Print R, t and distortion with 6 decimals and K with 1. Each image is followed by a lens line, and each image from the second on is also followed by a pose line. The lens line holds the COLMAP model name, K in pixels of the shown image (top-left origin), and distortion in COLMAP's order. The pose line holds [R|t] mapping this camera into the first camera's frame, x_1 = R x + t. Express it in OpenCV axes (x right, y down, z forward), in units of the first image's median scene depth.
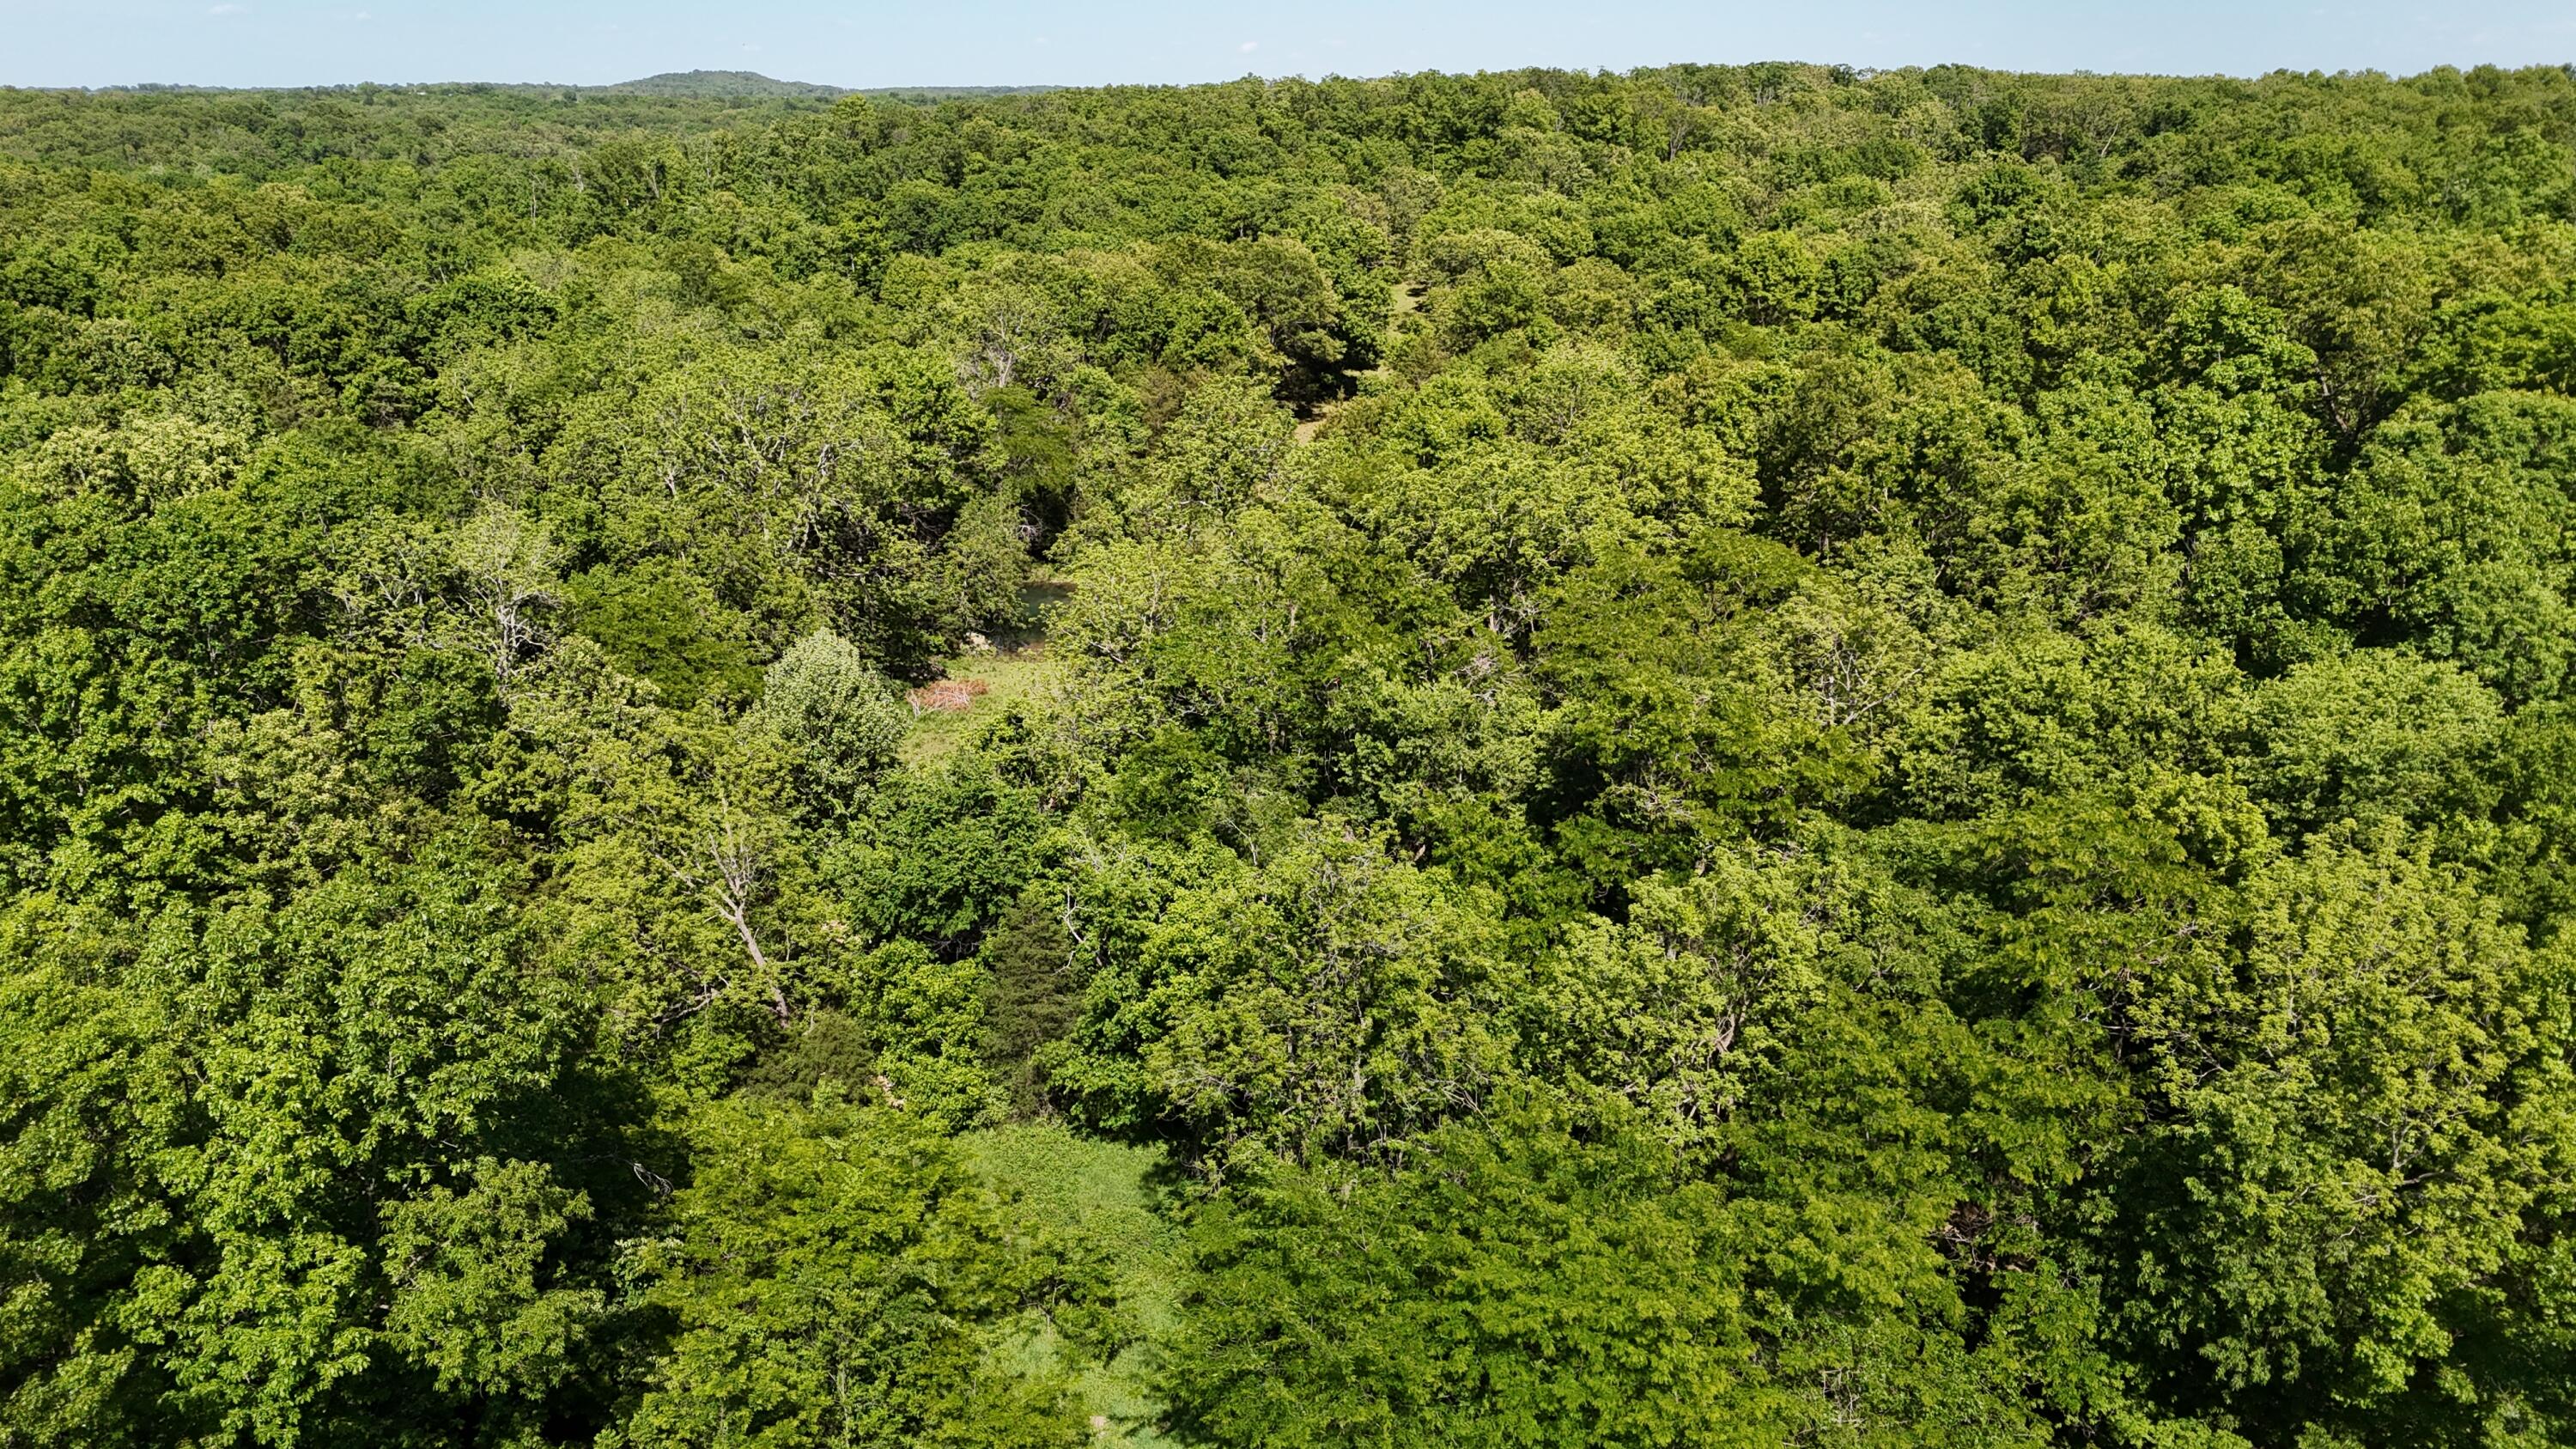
lens RADIAL K [[1938.3, 0, 1278.6], [0, 1938.3, 718.3], [0, 0, 1]] dist [0.072210, -0.072656]
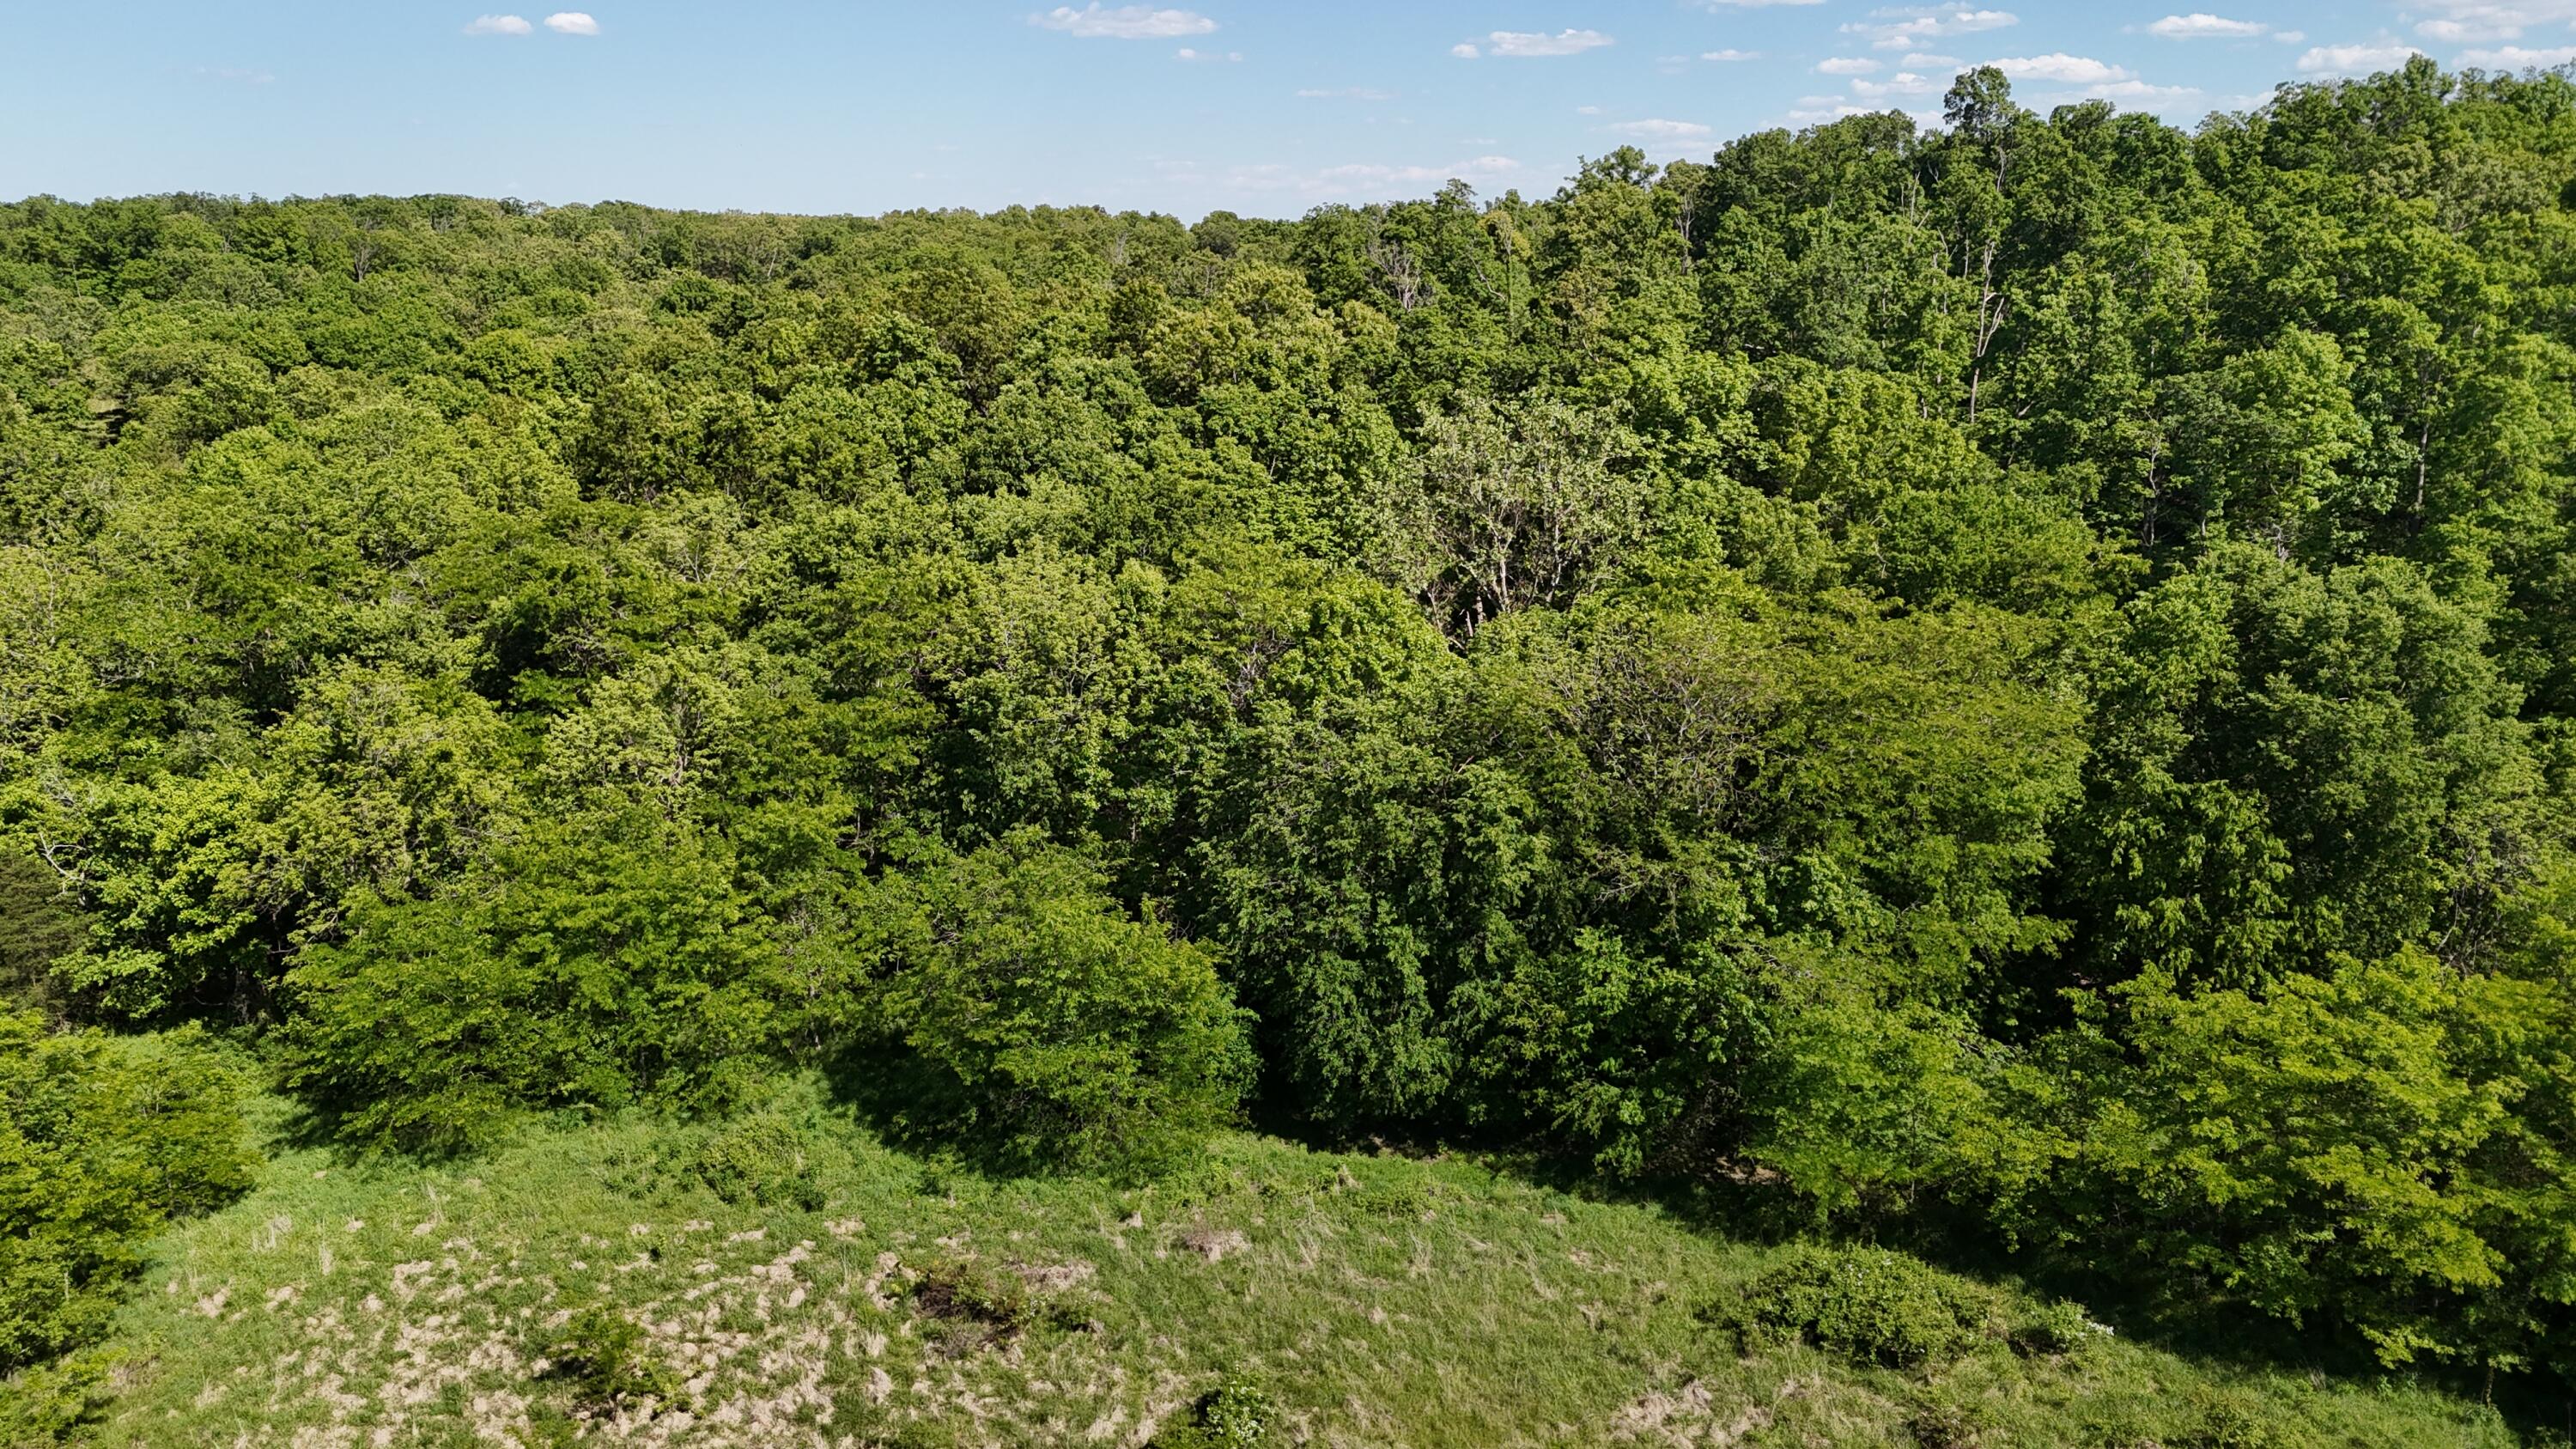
lens RADIAL K [[1888.9, 0, 1291.7], [0, 1888.9, 719.9], [0, 0, 1]] dist [0.066209, -0.065755]
pose [[0.796748, -0.151916, 0.584905, -0.051217], [0.187163, 0.982329, 0.000187, 0.046964], [-0.574597, 0.109323, 0.811102, -0.092261]]
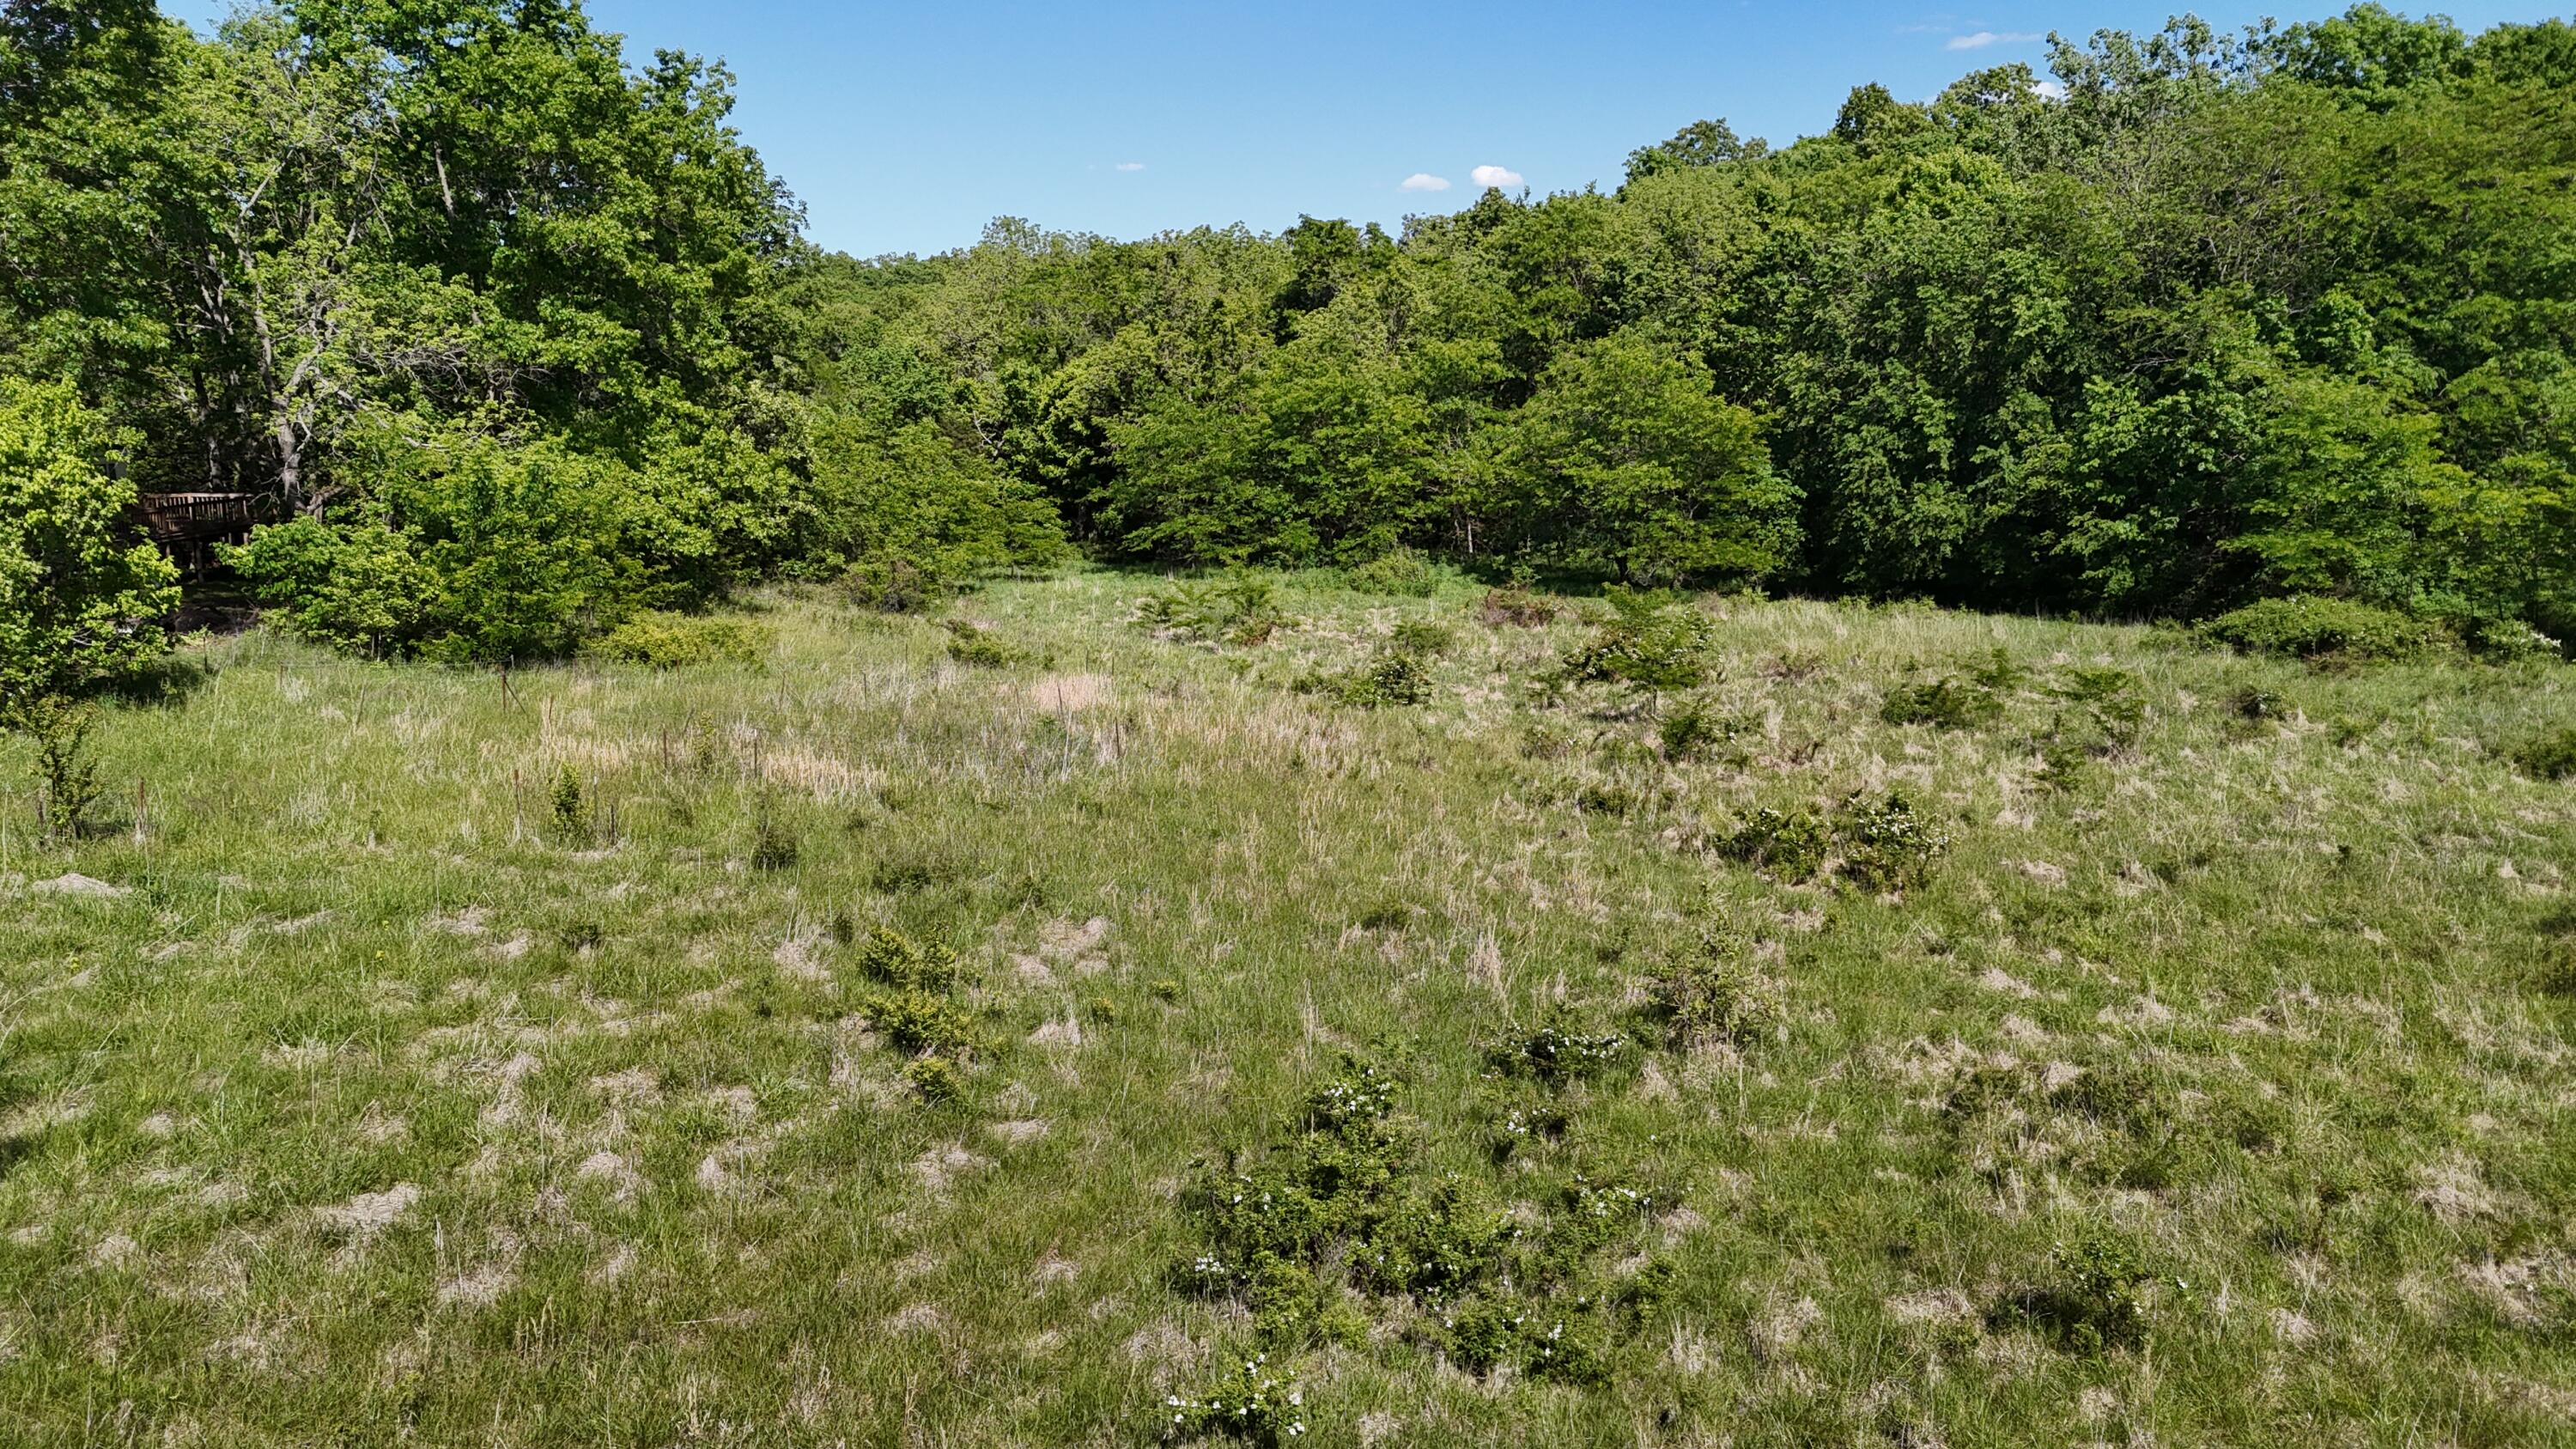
lens RADIAL K [[1866.0, 0, 1288.9], [0, 1866.0, 748.3], [0, 0, 1]] dist [0.100573, -0.129699]
pose [[0.980172, -0.040078, 0.194054, -0.049488], [0.061568, 0.992457, -0.106014, 0.160694], [-0.188341, 0.115859, 0.975246, -0.150492]]
